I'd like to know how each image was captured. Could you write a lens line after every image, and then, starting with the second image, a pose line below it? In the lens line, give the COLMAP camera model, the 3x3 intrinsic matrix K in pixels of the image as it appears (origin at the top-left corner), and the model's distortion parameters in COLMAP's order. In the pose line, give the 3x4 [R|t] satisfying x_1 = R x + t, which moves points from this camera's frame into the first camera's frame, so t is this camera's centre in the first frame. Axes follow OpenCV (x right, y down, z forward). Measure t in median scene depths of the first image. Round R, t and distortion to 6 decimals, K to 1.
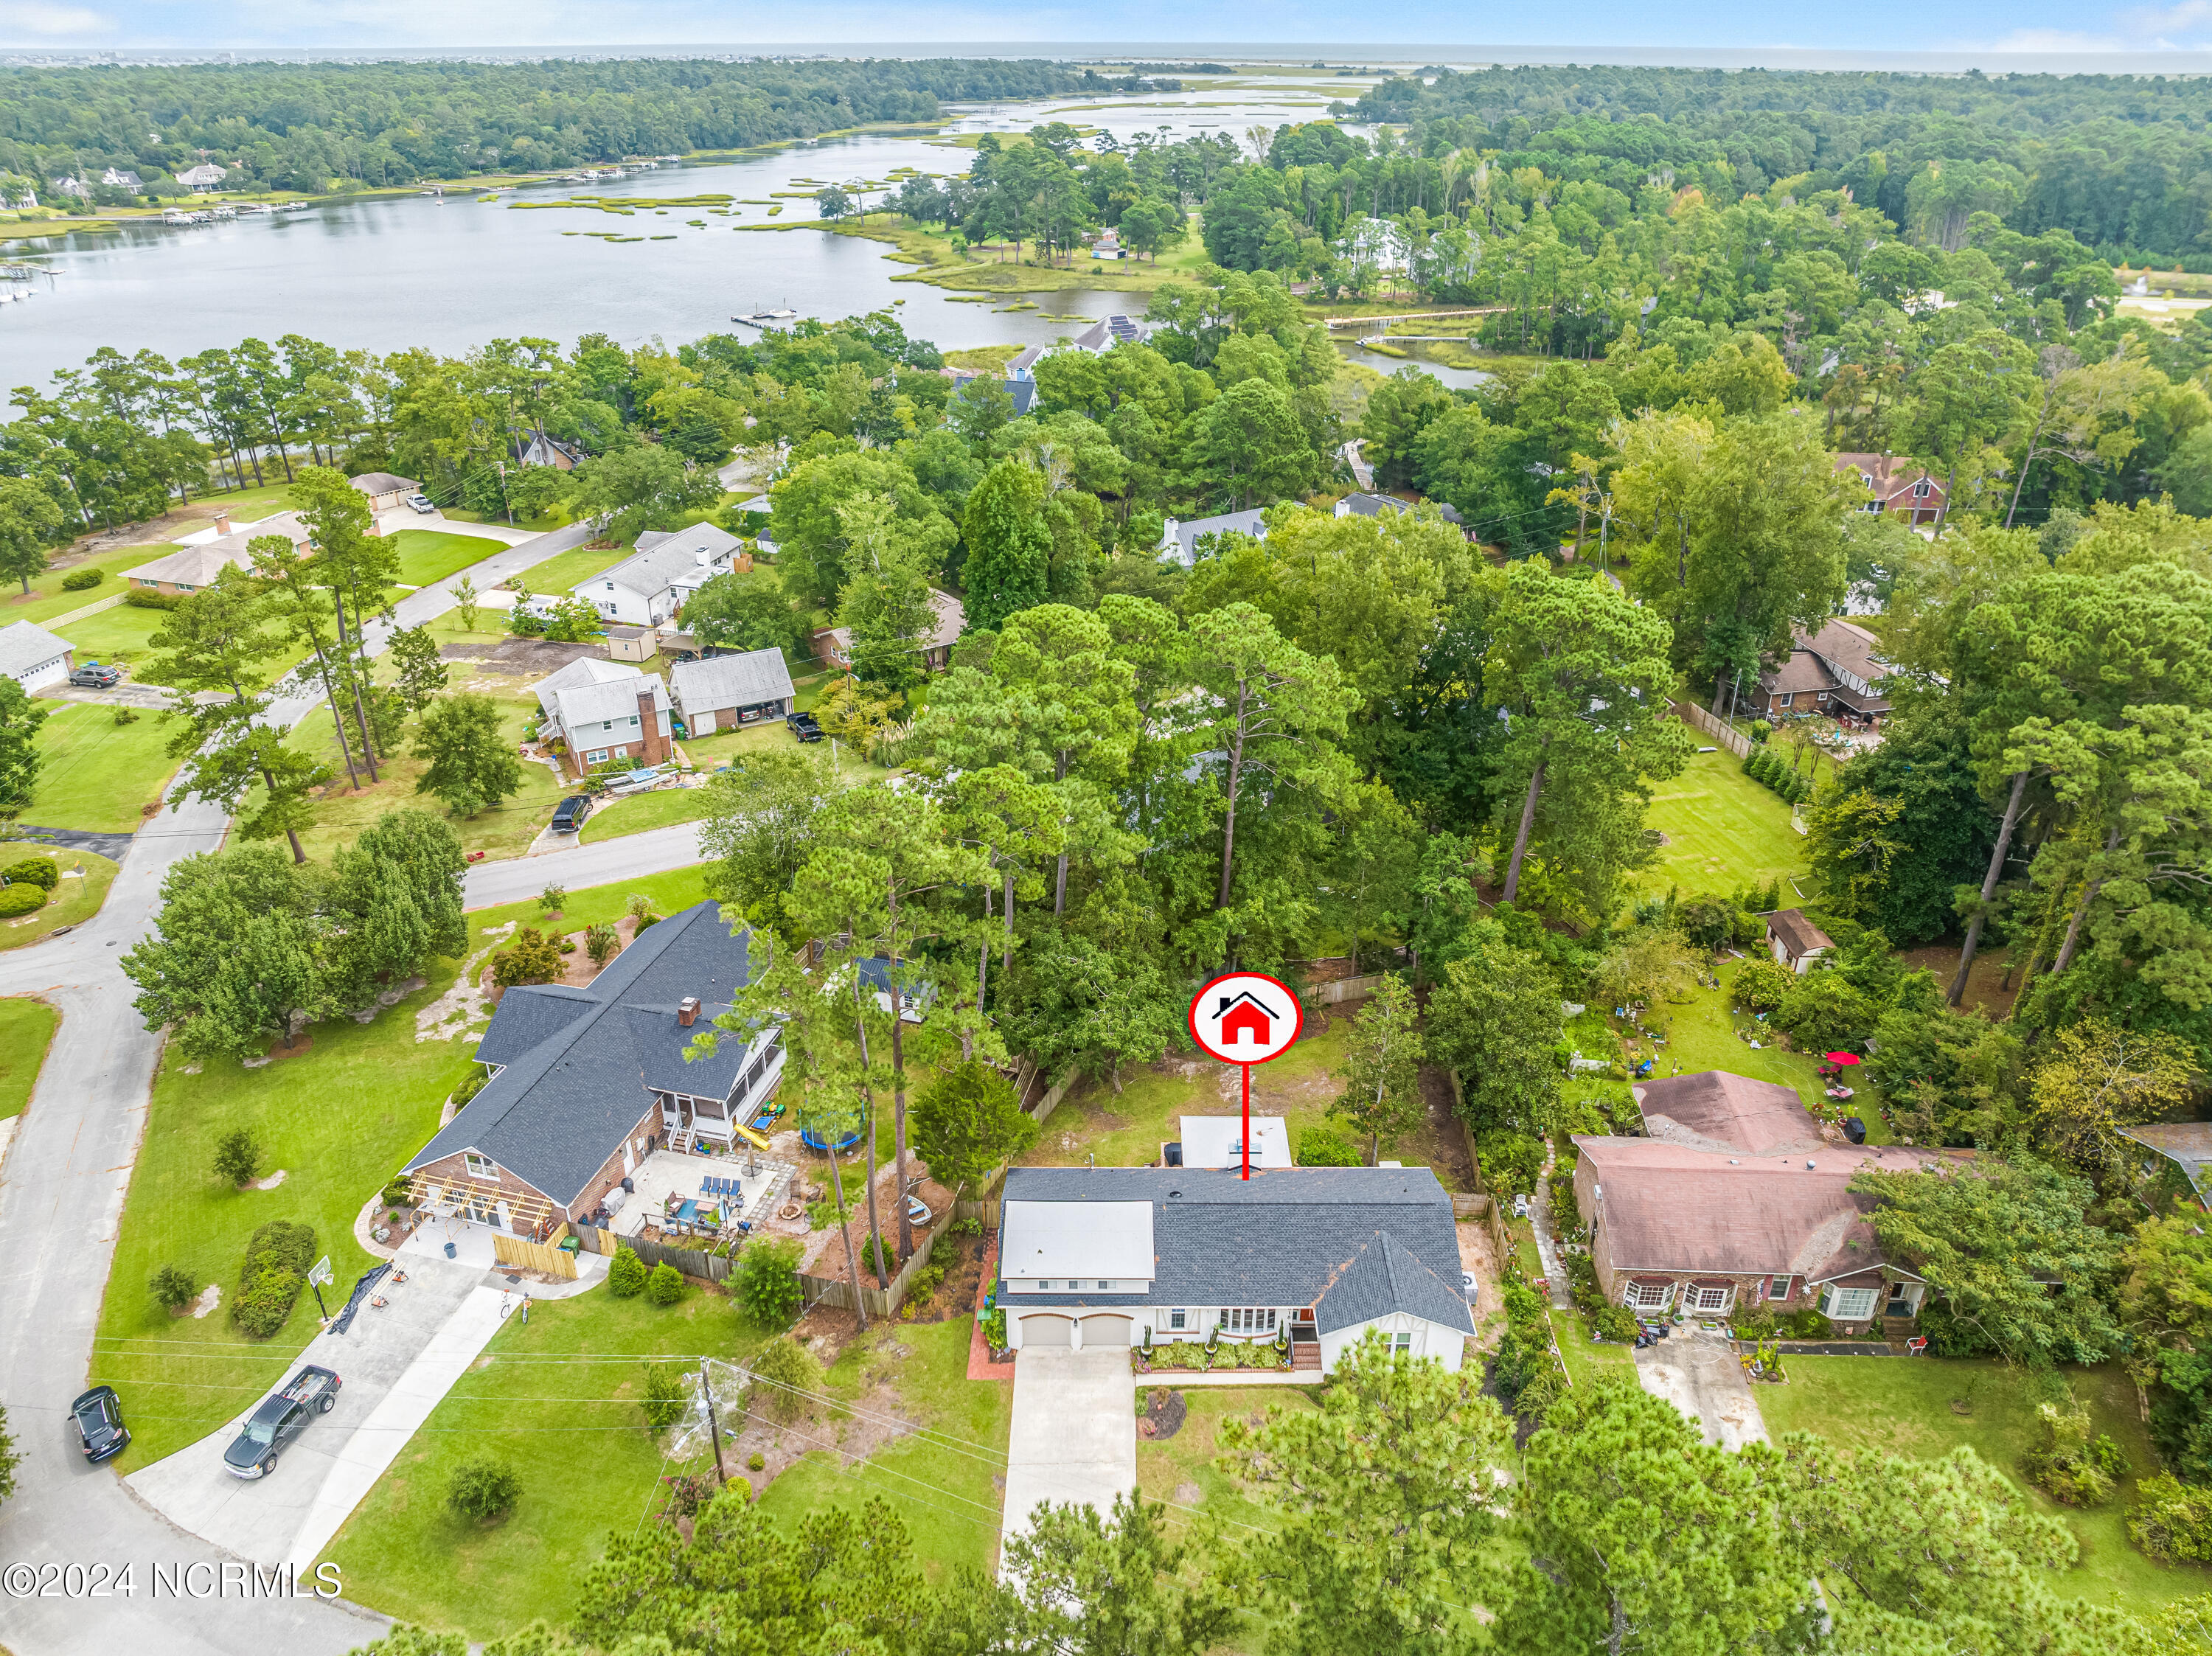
lens RADIAL K [[1559.7, 0, 1106.0], [0, 1559.7, 828.0], [0, 0, 1]] dist [-0.053876, 0.029157]
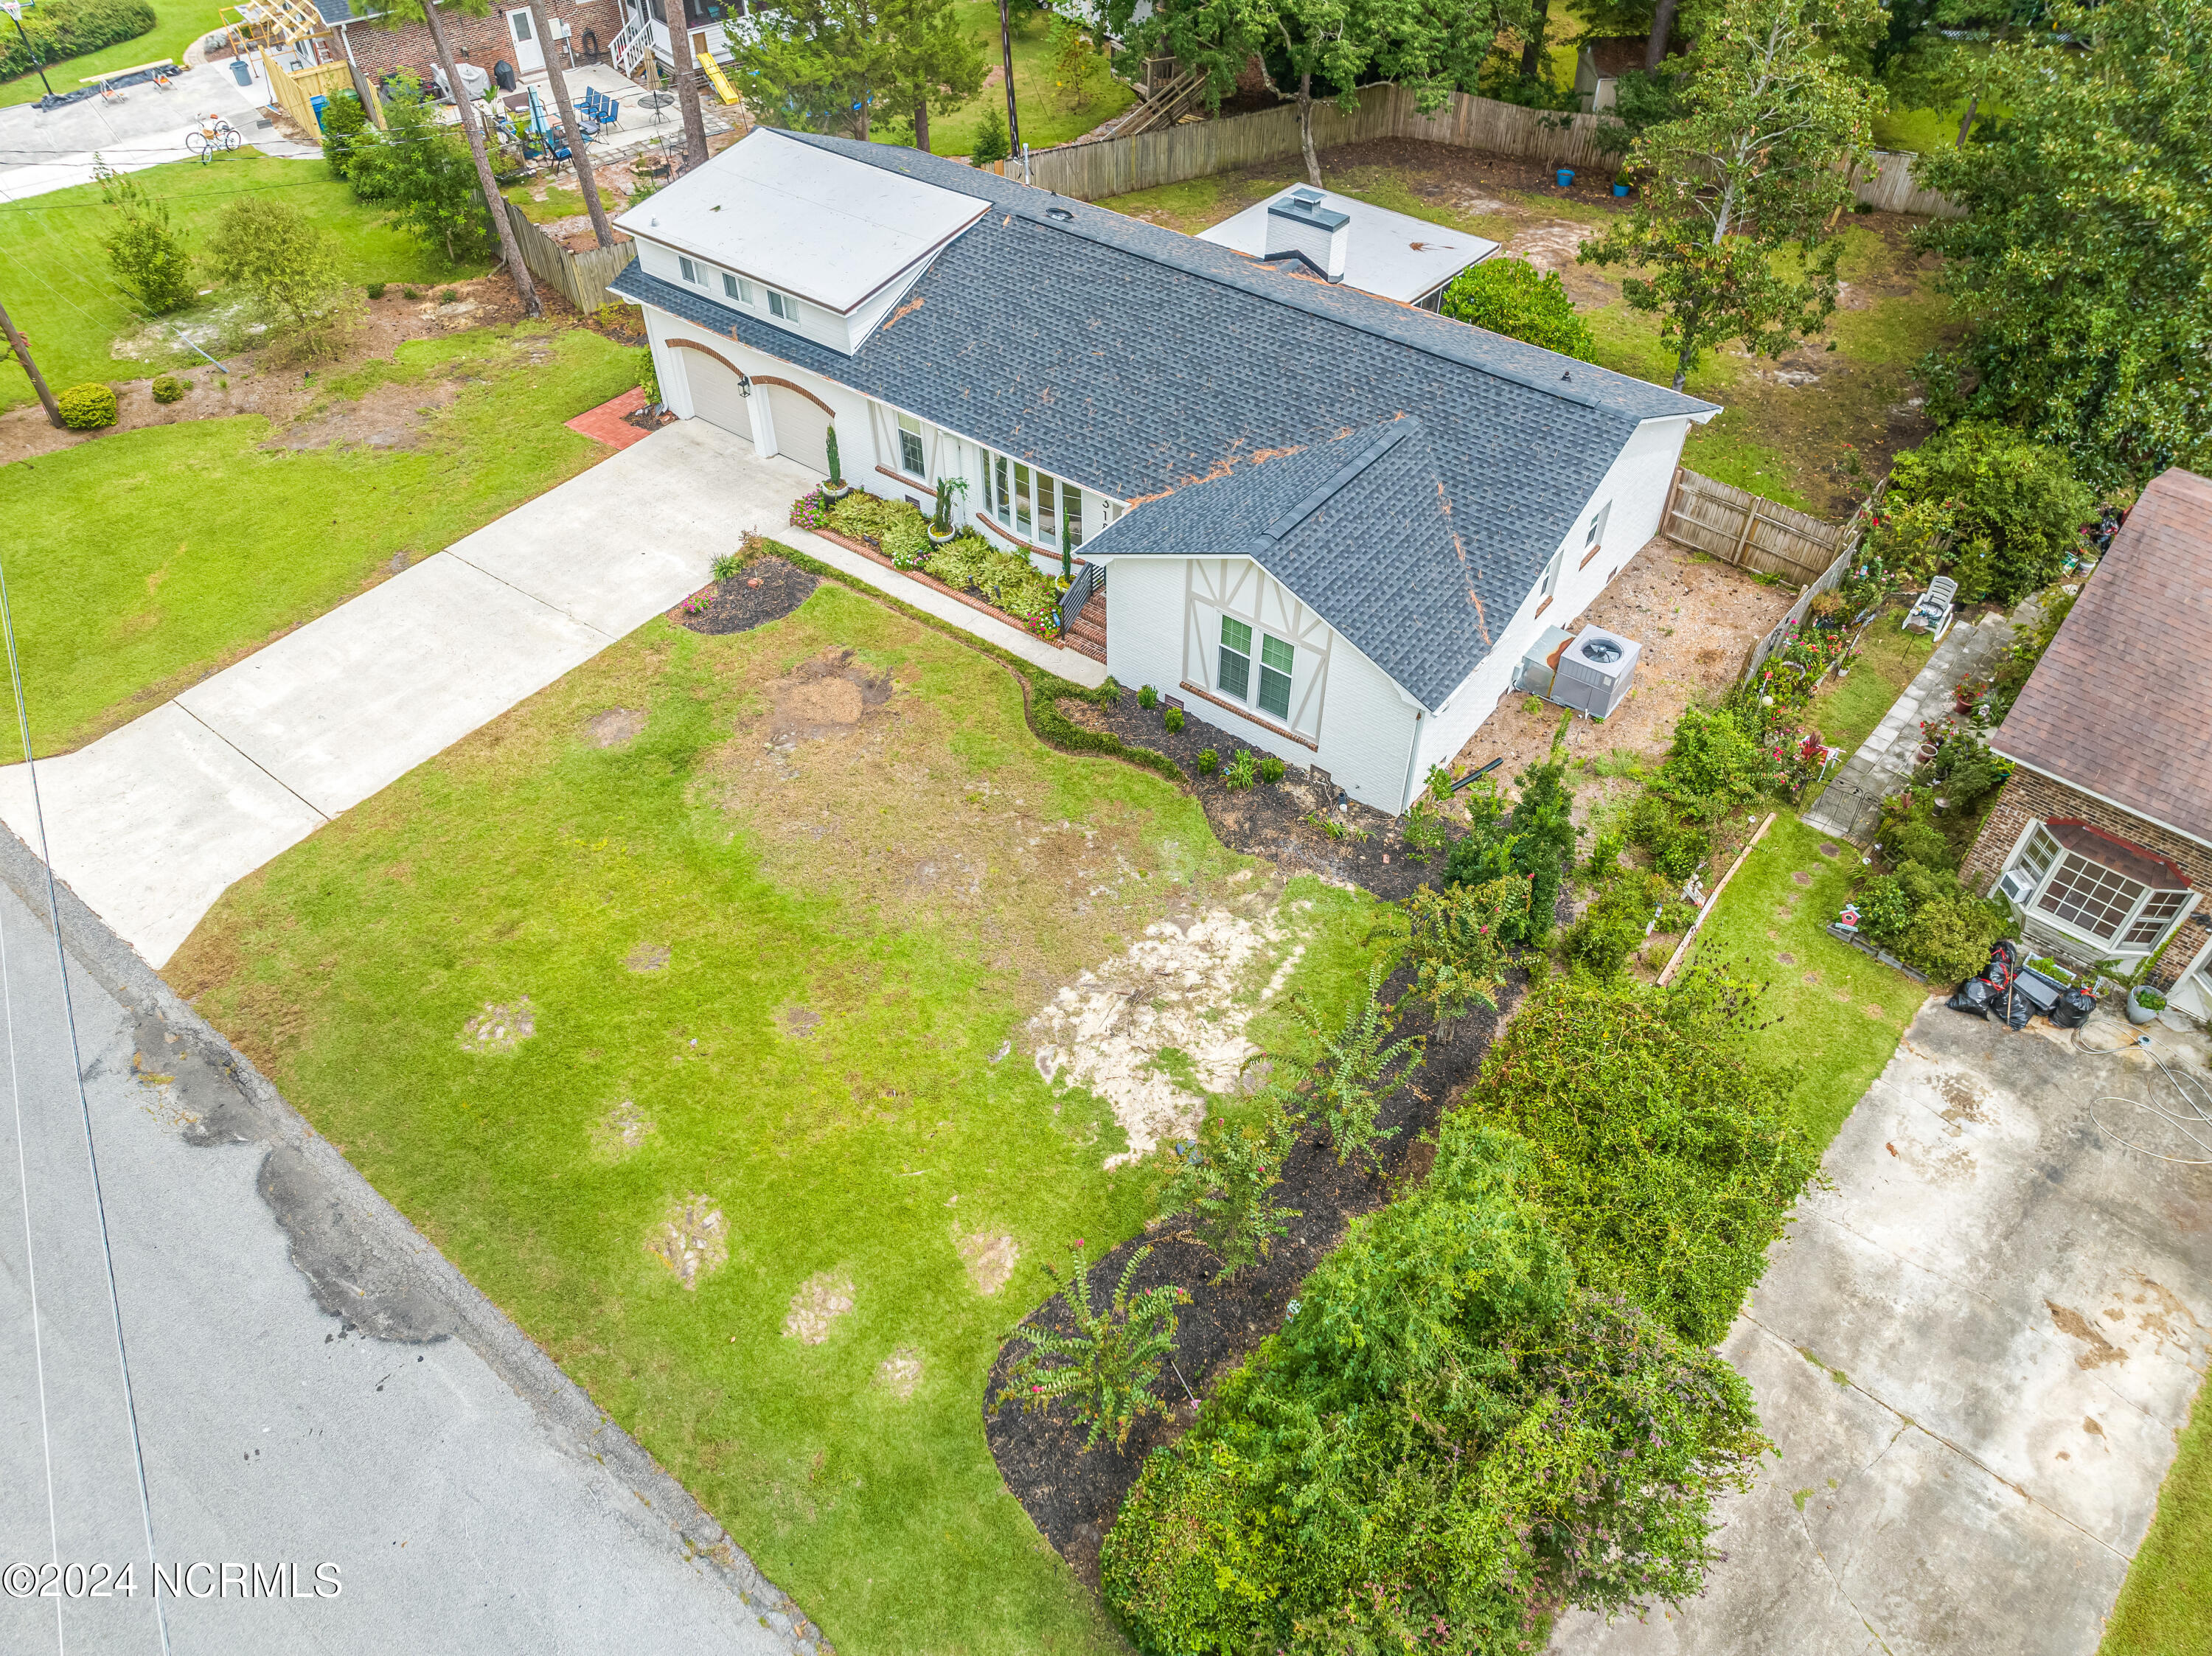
lens RADIAL K [[1555.2, 0, 1106.0], [0, 1555.2, 828.0], [0, 0, 1]] dist [-0.036662, 0.000064]
pose [[0.794138, 0.426053, -0.433387, 0.320072], [-0.272595, 0.887071, 0.372556, 0.227337], [0.543174, -0.177721, 0.820596, 0.633529]]
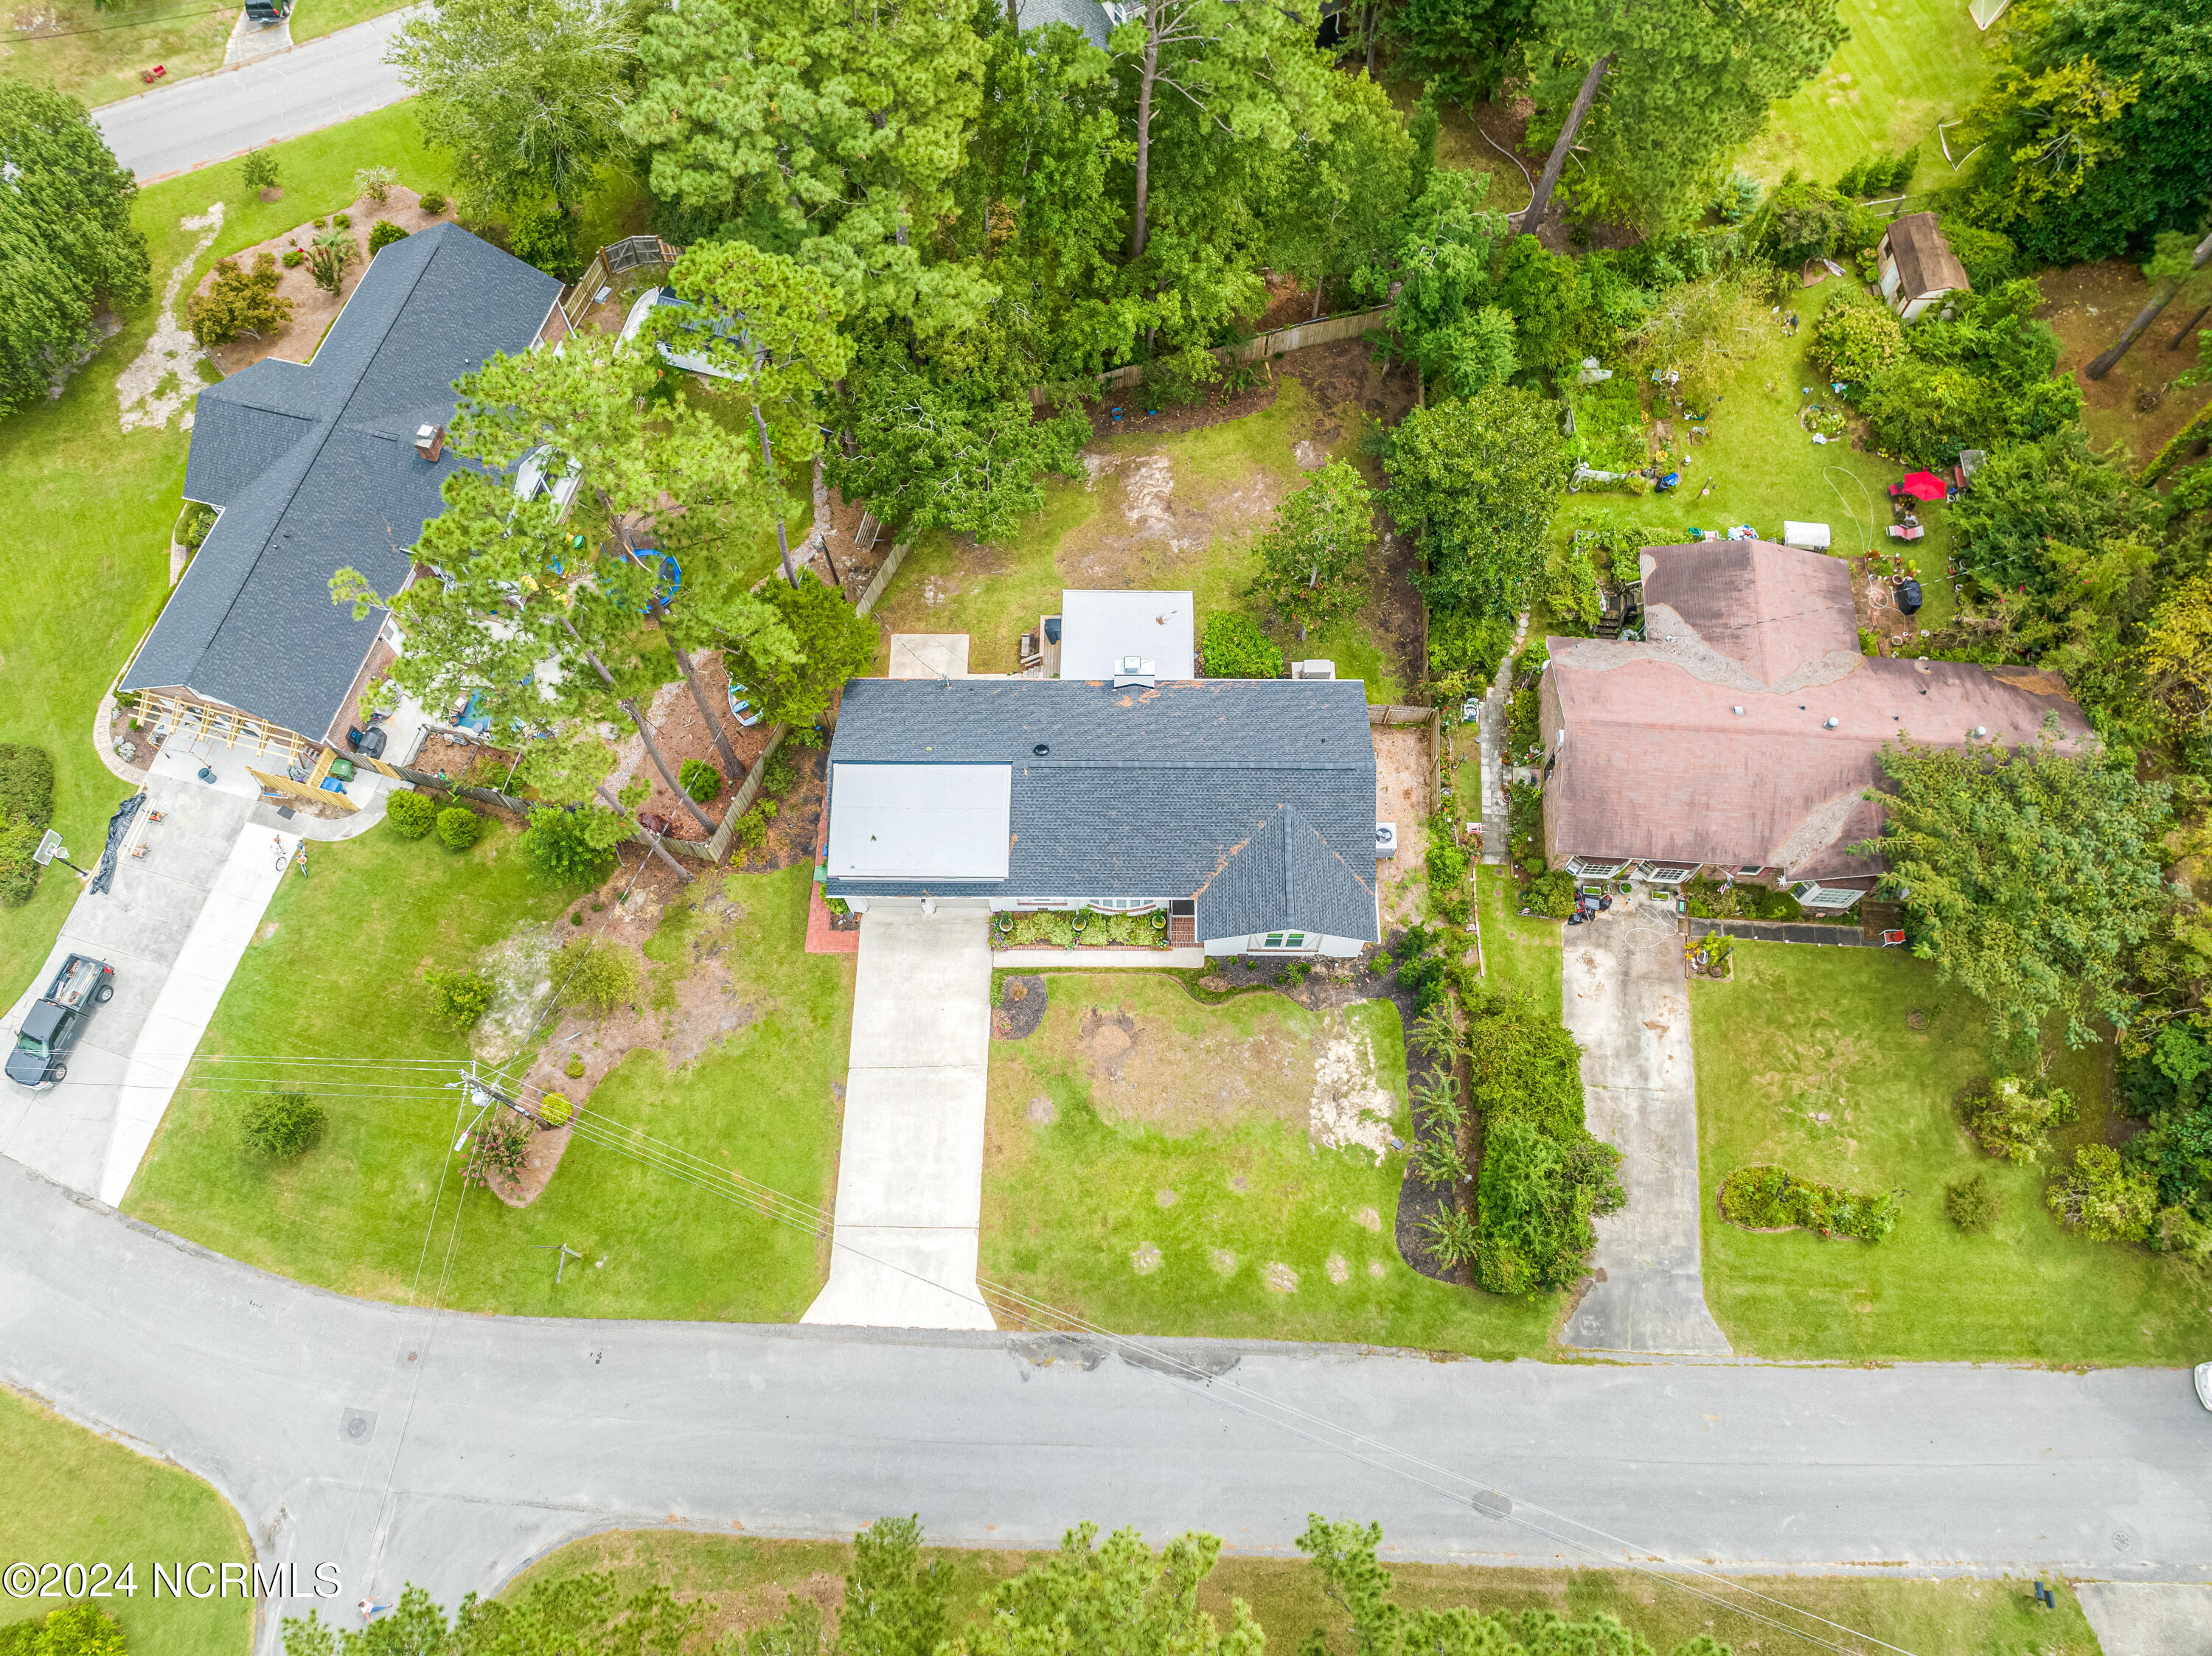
lens RADIAL K [[1536.0, 0, 1106.0], [0, 1536.0, 828.0], [0, 0, 1]] dist [-0.036598, 0.006258]
pose [[0.999877, 0.003860, -0.015213, 0.093290], [0.006680, 0.772435, 0.635058, -0.249947], [0.014202, -0.635082, 0.772314, 0.354510]]
